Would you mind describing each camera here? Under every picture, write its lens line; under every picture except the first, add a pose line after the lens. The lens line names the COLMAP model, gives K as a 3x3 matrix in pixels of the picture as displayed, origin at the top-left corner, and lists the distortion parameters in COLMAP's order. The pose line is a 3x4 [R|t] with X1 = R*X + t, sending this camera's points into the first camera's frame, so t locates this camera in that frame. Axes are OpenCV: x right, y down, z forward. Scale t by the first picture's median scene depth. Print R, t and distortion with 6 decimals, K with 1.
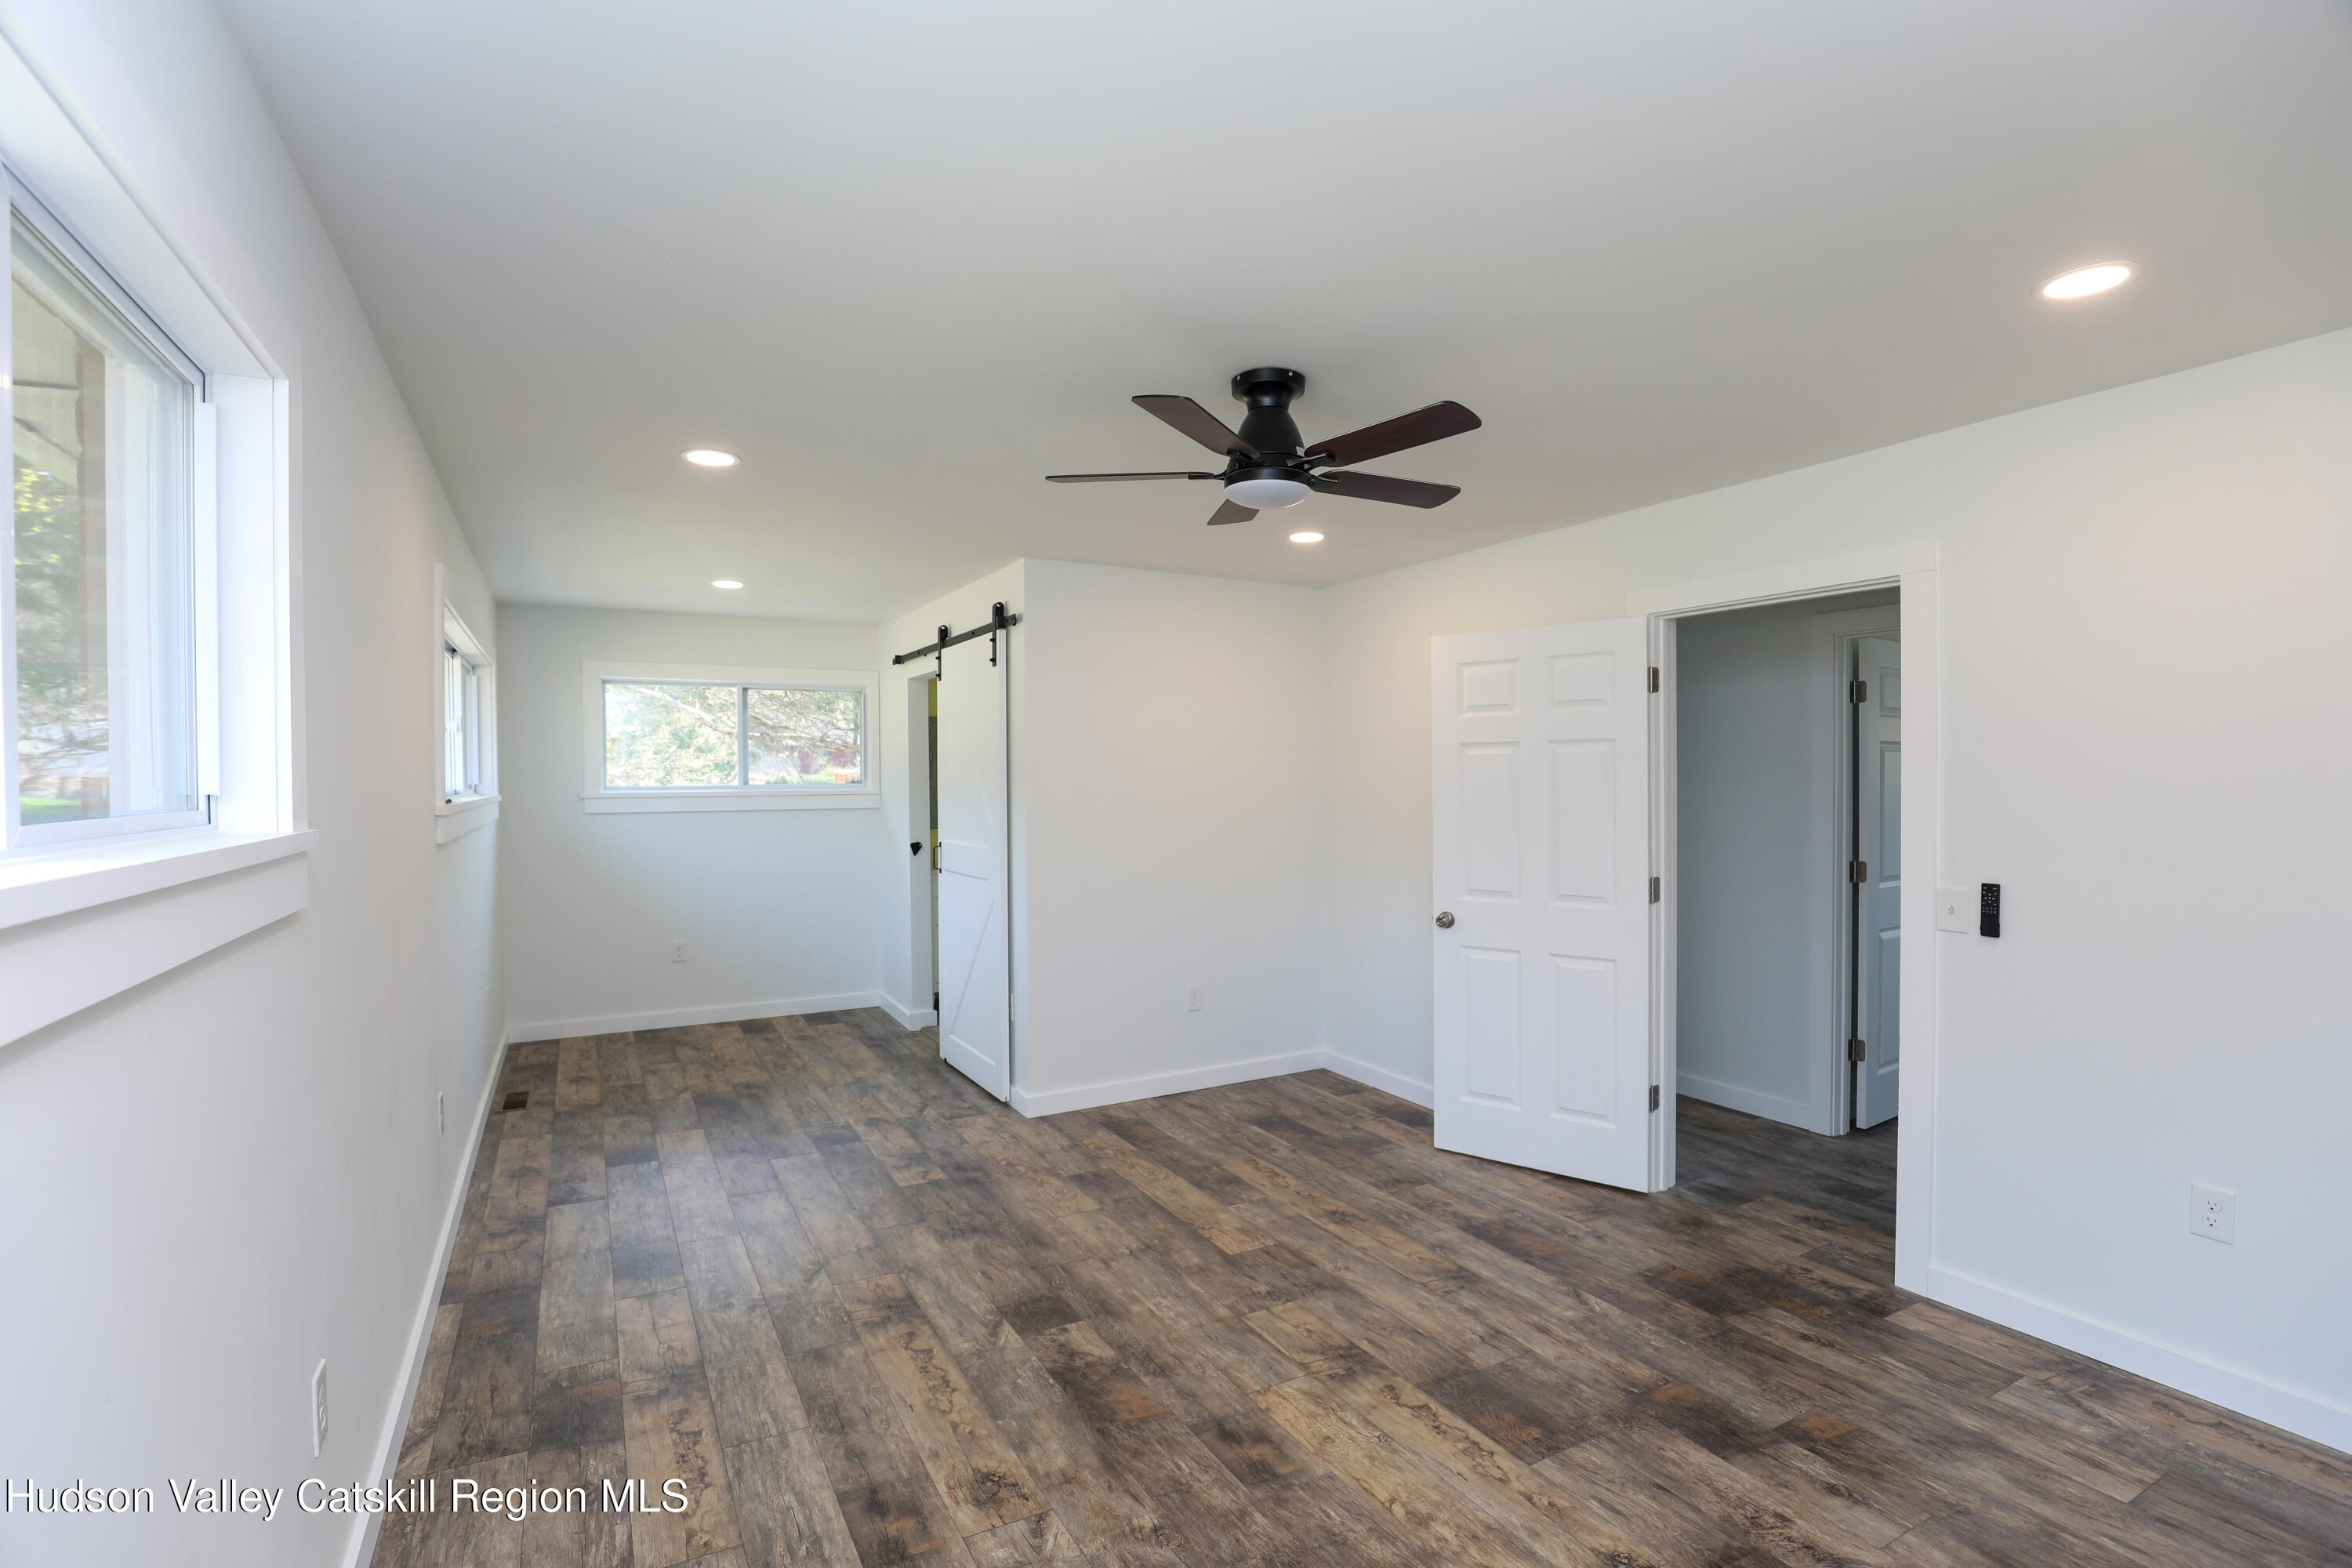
lens RADIAL K [[1079.1, 0, 1161.0], [0, 1079.1, 790.0], [0, 0, 1]] dist [-0.031357, 0.006680]
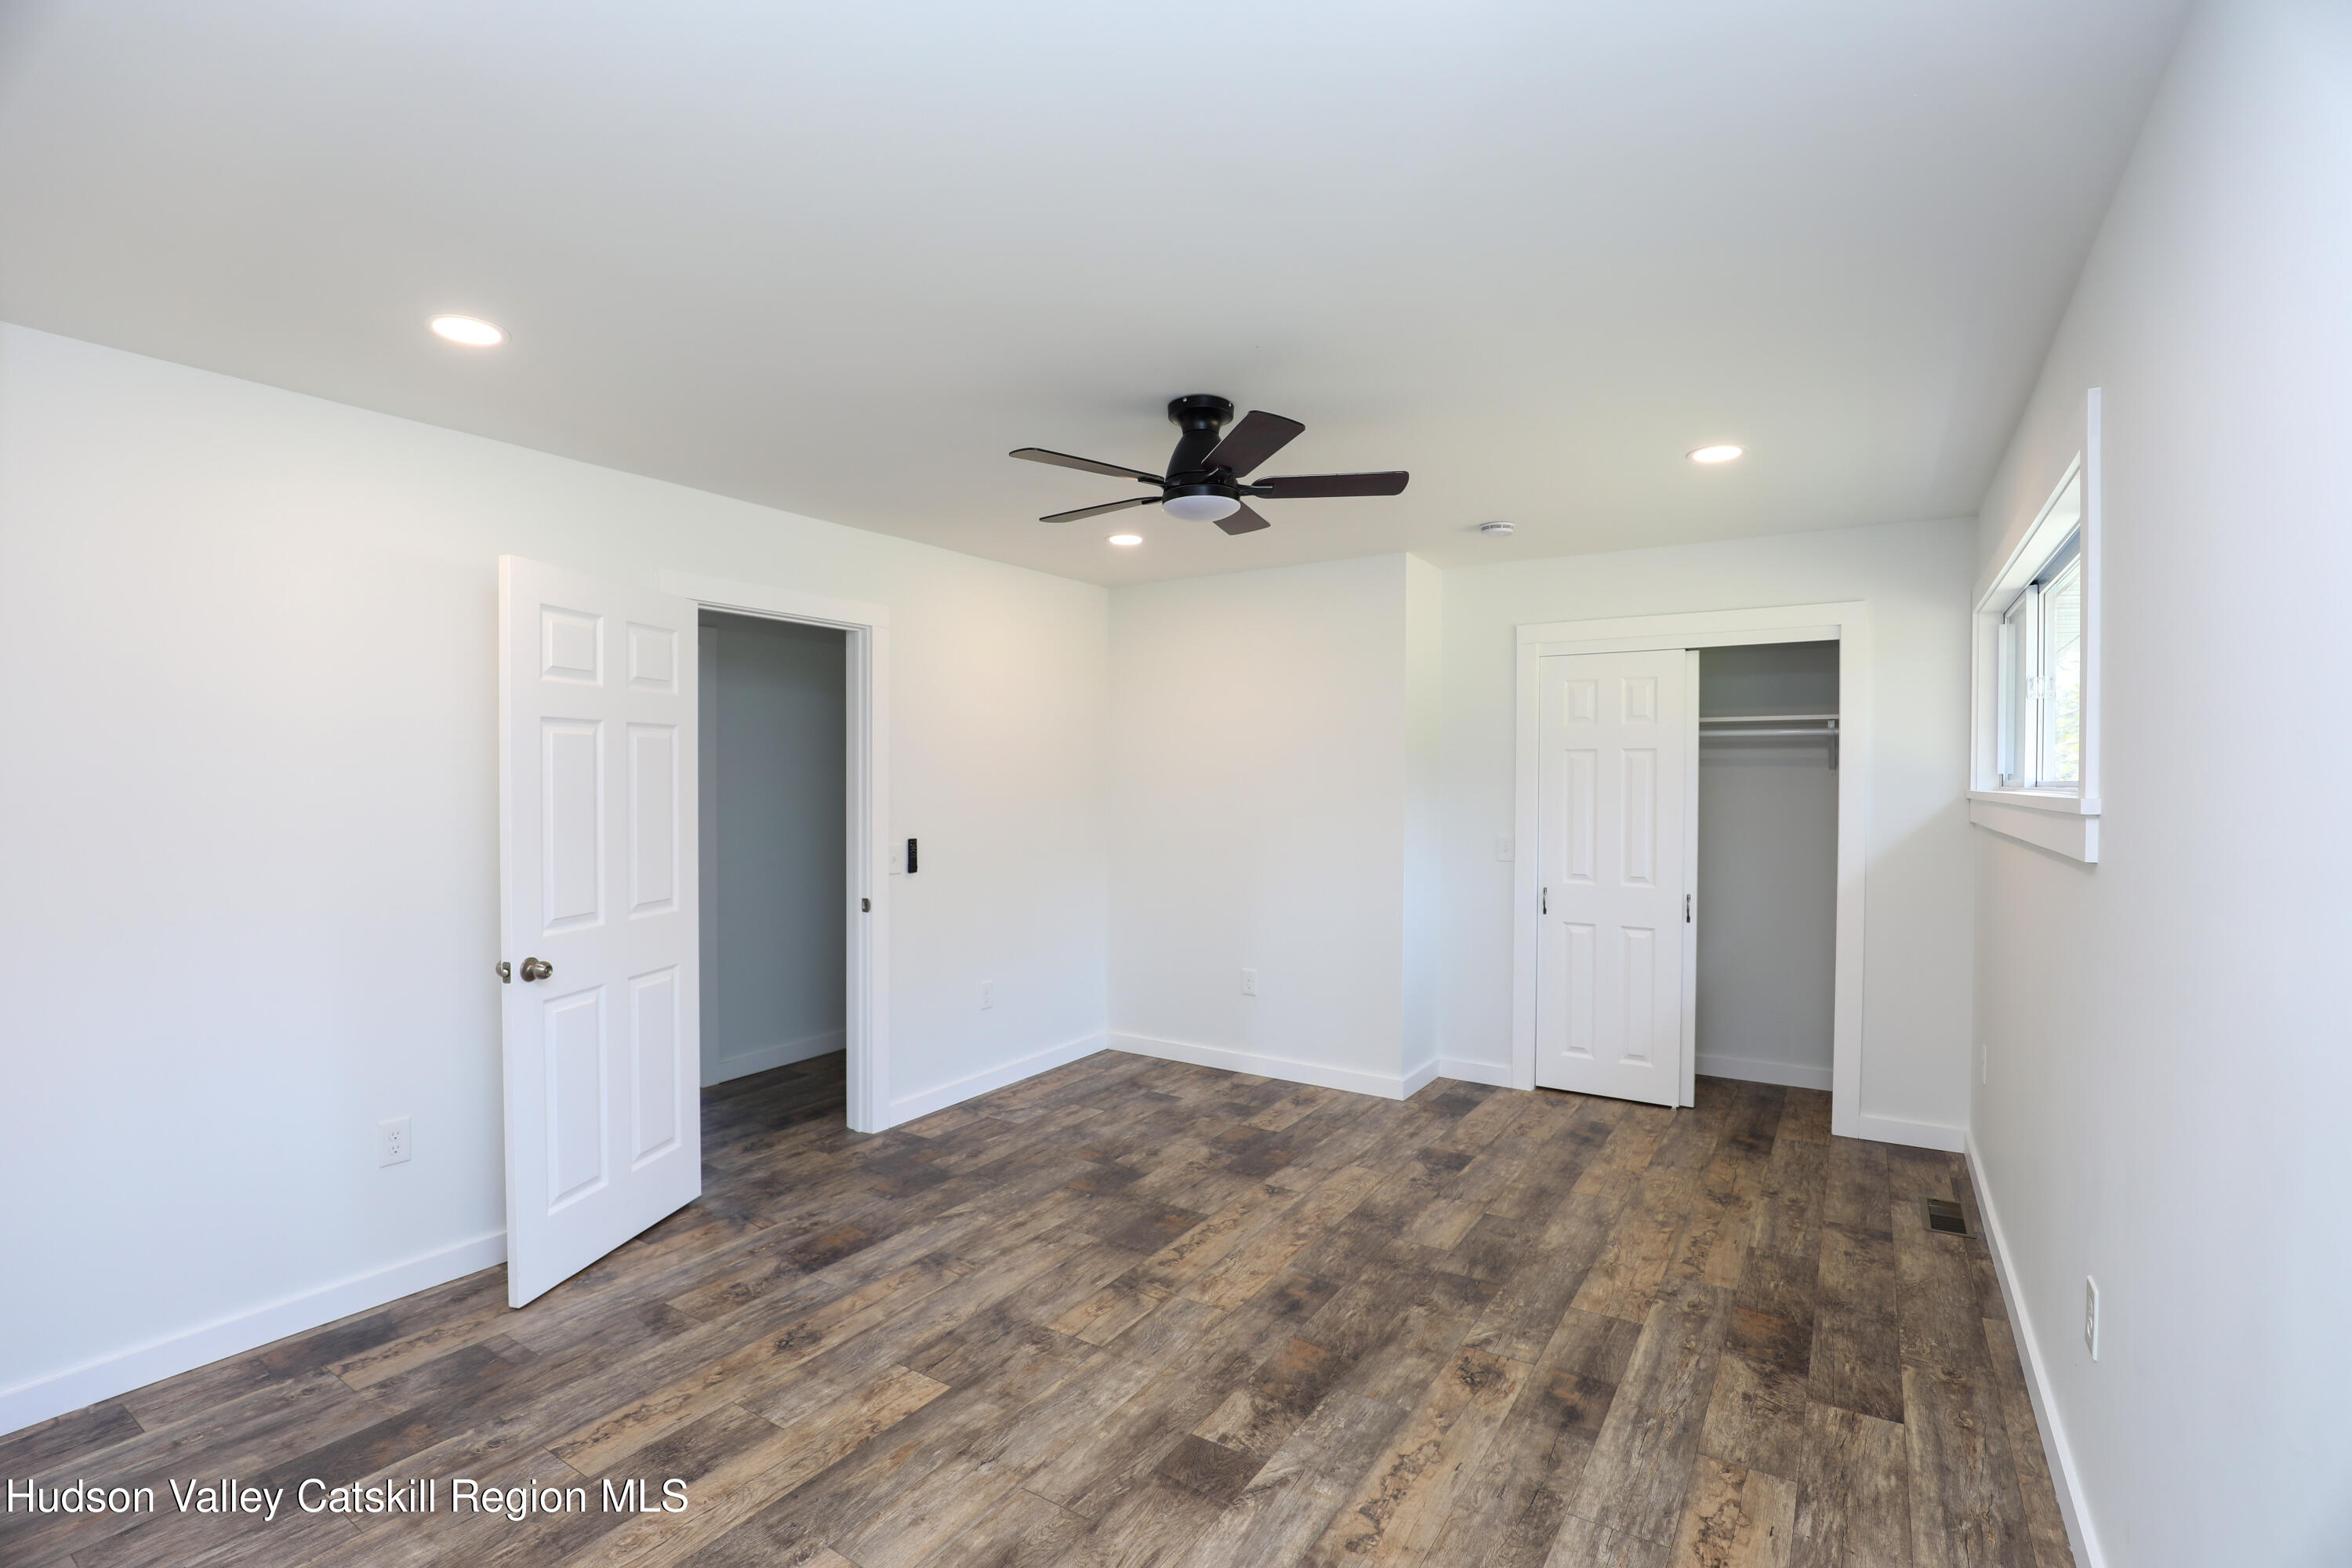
lens RADIAL K [[1079.1, 0, 1161.0], [0, 1079.1, 790.0], [0, 0, 1]] dist [-0.031357, 0.006680]
pose [[-0.471800, -0.006105, 0.881684, -0.754870], [0.009823, 0.999878, 0.012180, 0.002153], [-0.881651, 0.014407, -0.471683, 1.373208]]
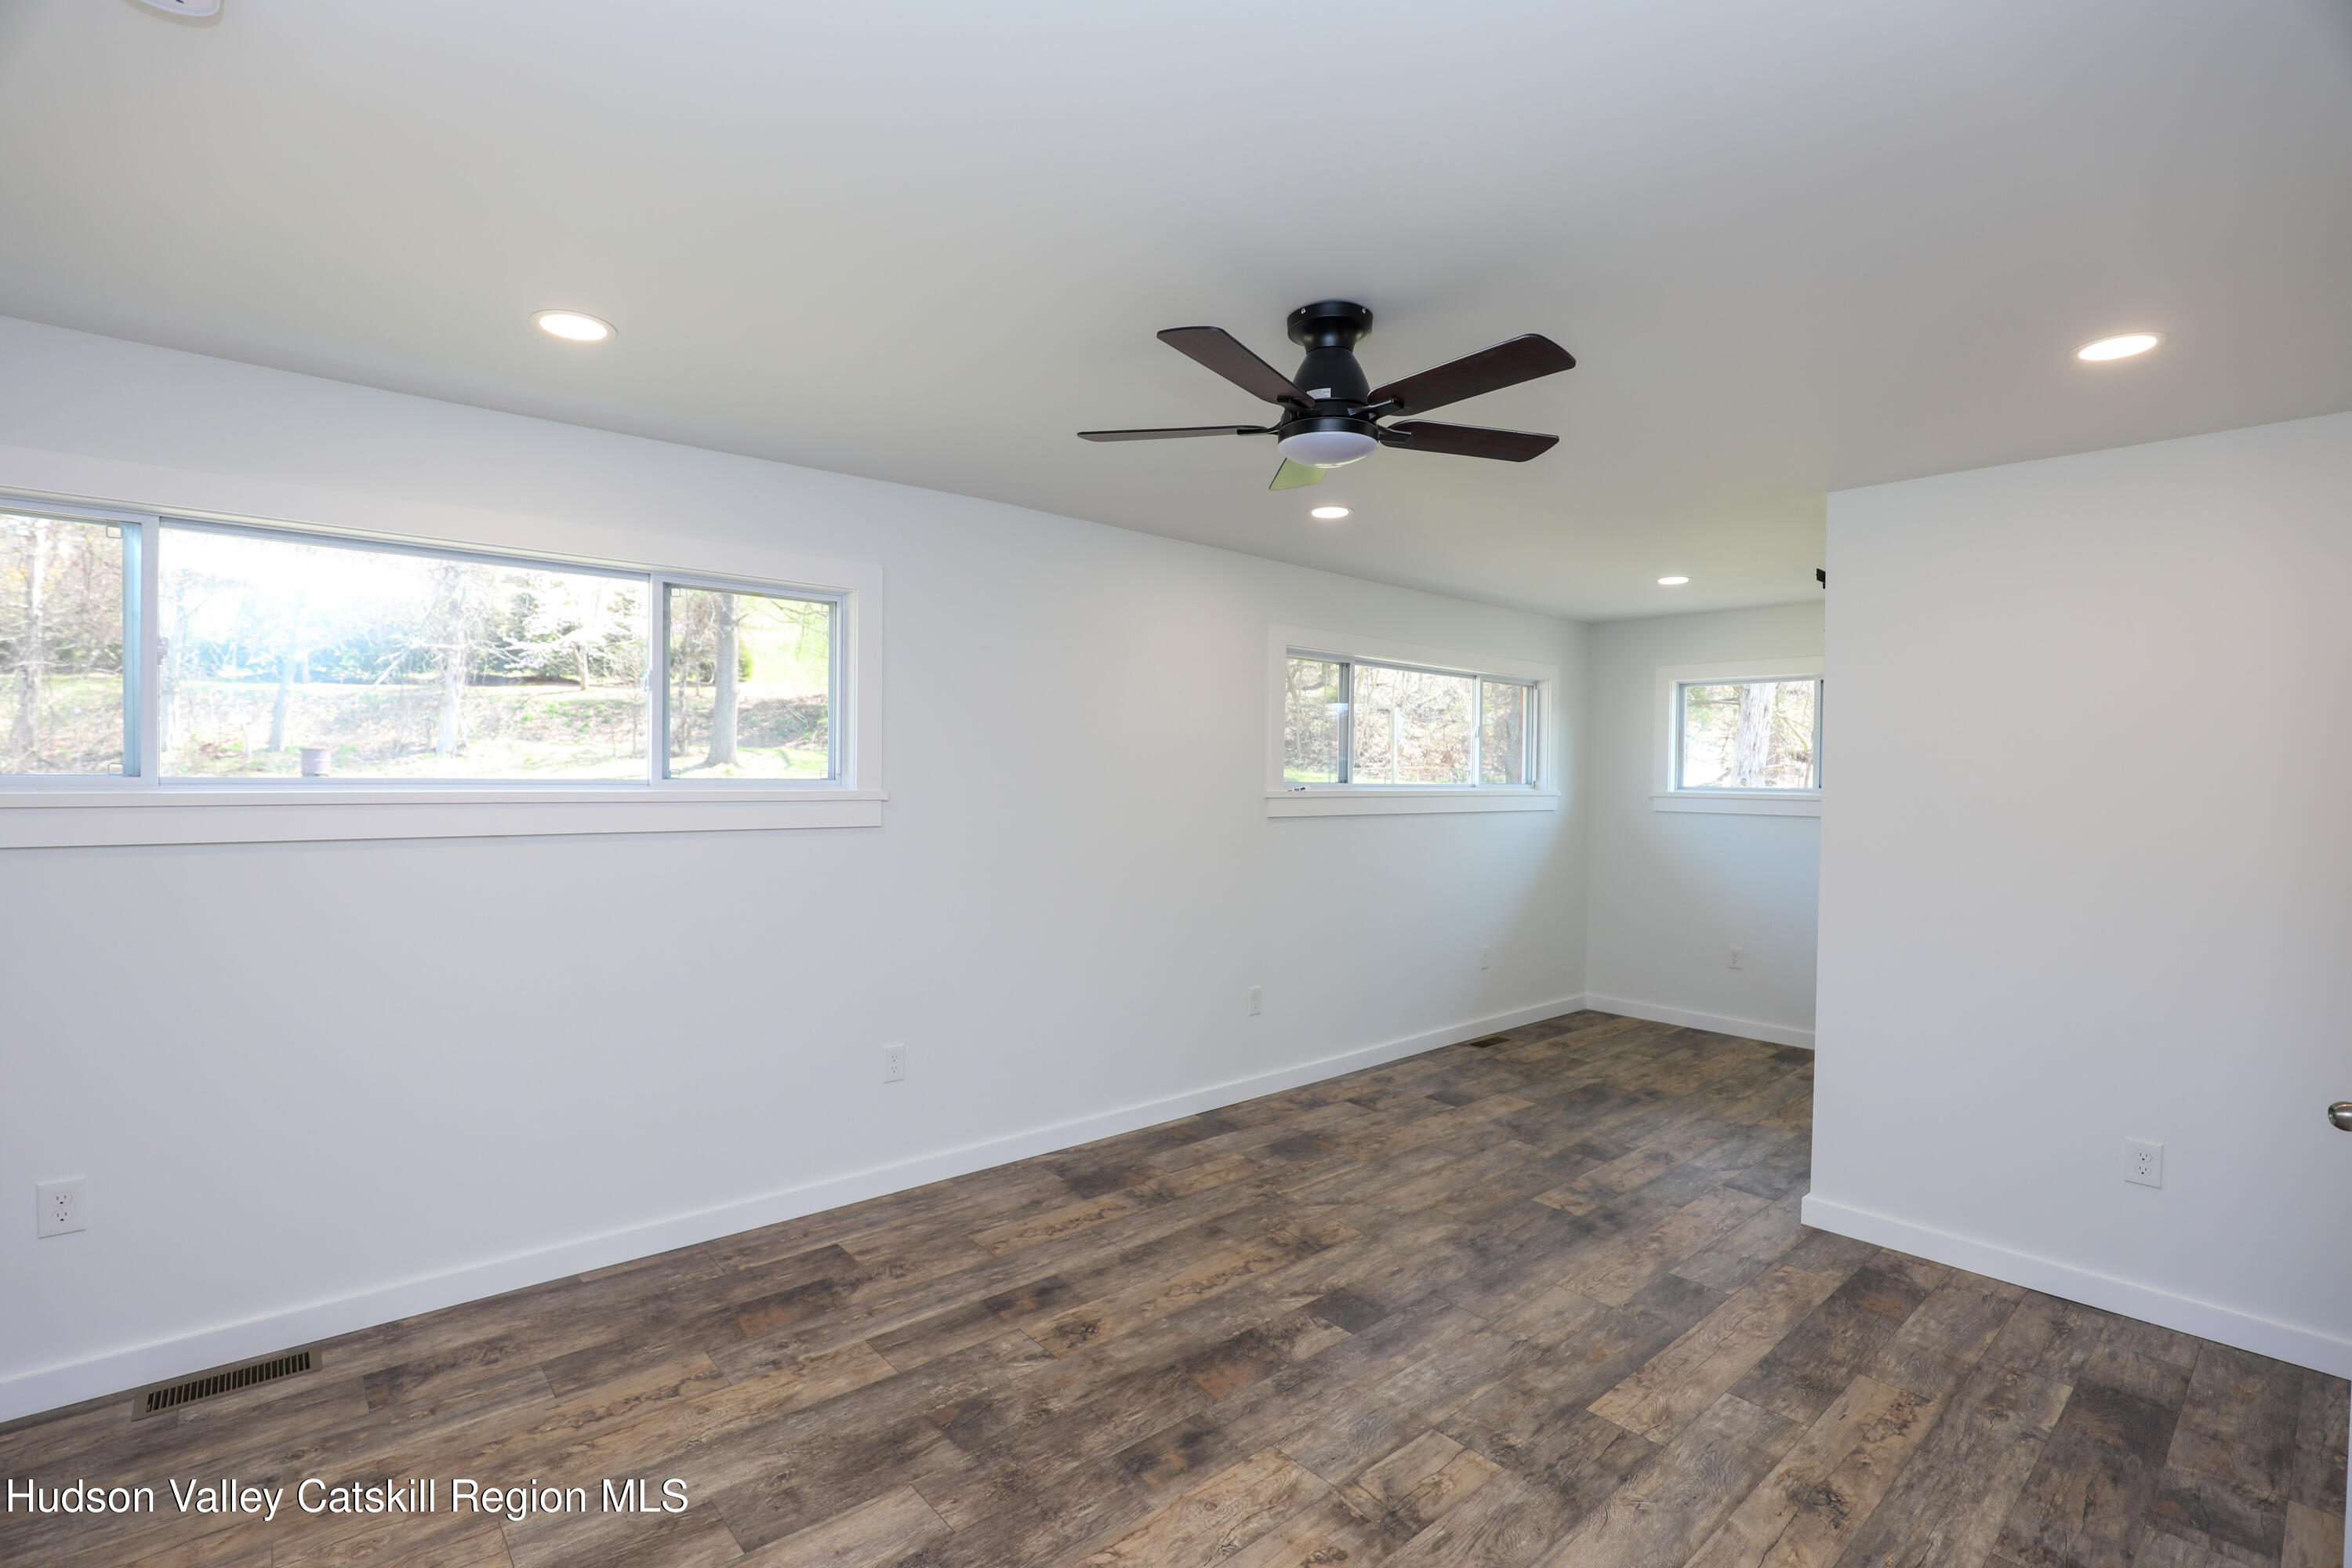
lens RADIAL K [[1079.1, 0, 1161.0], [0, 1079.1, 790.0], [0, 0, 1]] dist [-0.031357, 0.006680]
pose [[0.211887, 0.023016, -0.977023, 0.815844], [-0.027193, 0.999474, 0.017648, -0.009743], [0.976916, 0.022829, 0.212401, 0.605197]]
